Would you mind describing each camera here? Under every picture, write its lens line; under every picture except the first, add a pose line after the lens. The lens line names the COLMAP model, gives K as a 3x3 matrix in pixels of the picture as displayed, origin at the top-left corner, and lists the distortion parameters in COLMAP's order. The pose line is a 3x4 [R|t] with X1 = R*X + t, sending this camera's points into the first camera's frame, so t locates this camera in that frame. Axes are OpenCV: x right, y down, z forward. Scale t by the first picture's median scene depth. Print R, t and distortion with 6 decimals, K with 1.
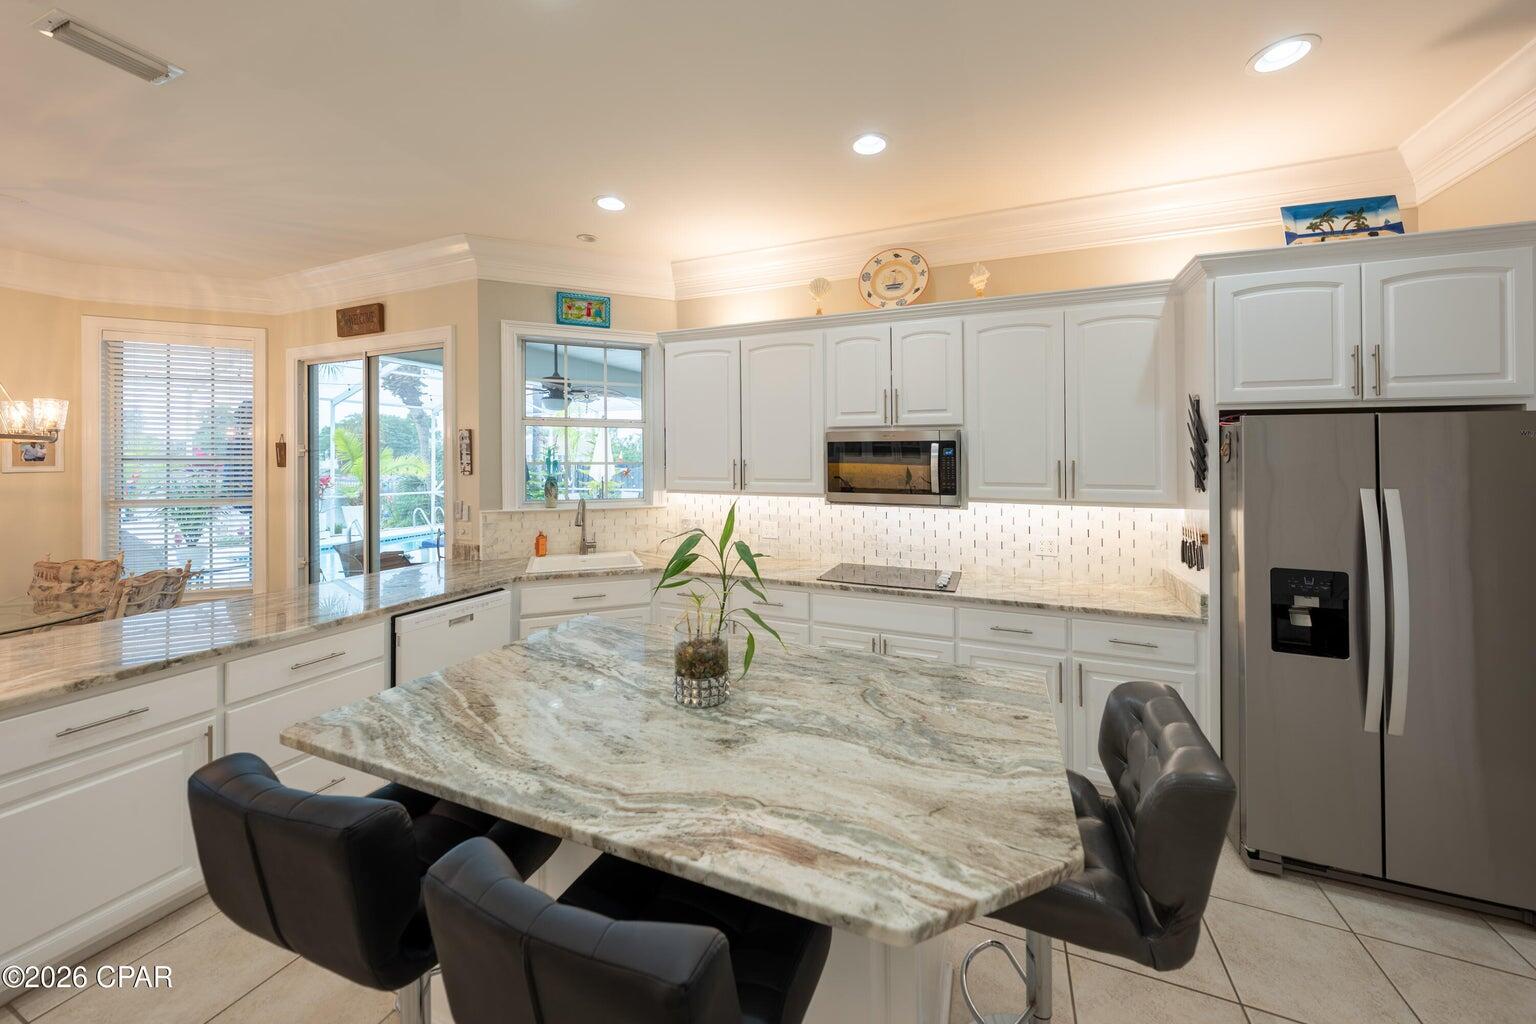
lens RADIAL K [[515.1, 0, 769.0], [0, 515.1, 444.8], [0, 0, 1]] dist [-0.000502, -0.000043]
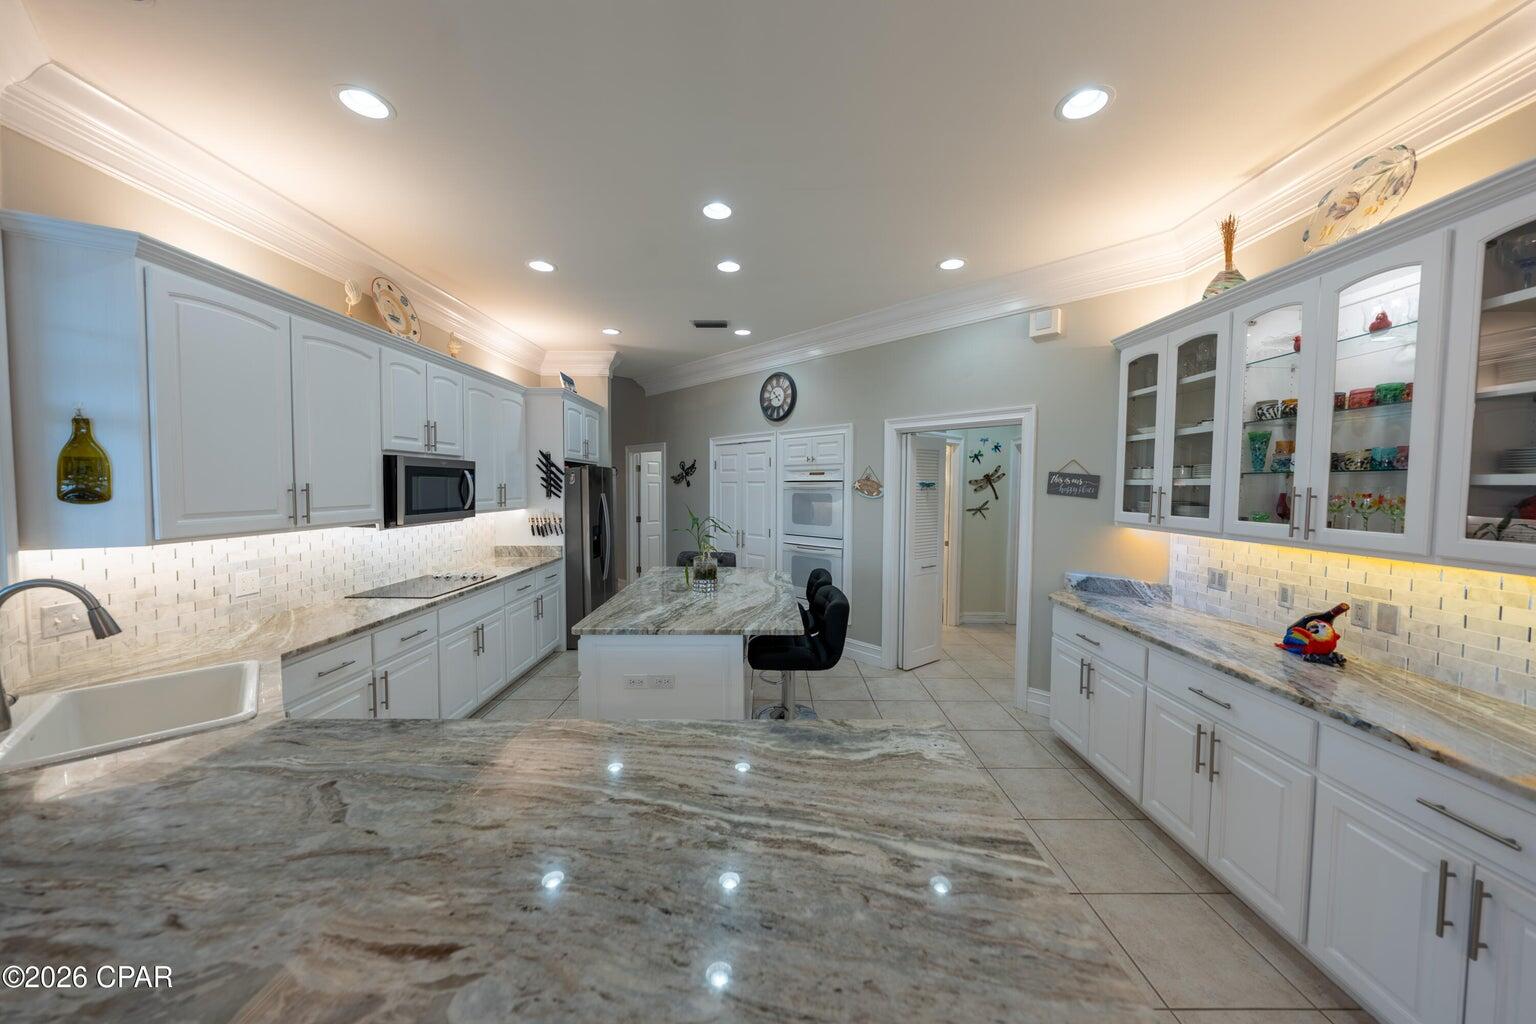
lens RADIAL K [[520.4, 0, 771.6], [0, 520.4, 508.8], [0, 0, 1]] dist [-0.000880, -0.000102]
pose [[-0.359650, -0.034302, 0.932457, -1.043222], [-0.009312, 0.999406, 0.033173, 0.039076], [-0.933041, 0.003247, -0.359756, 0.666910]]
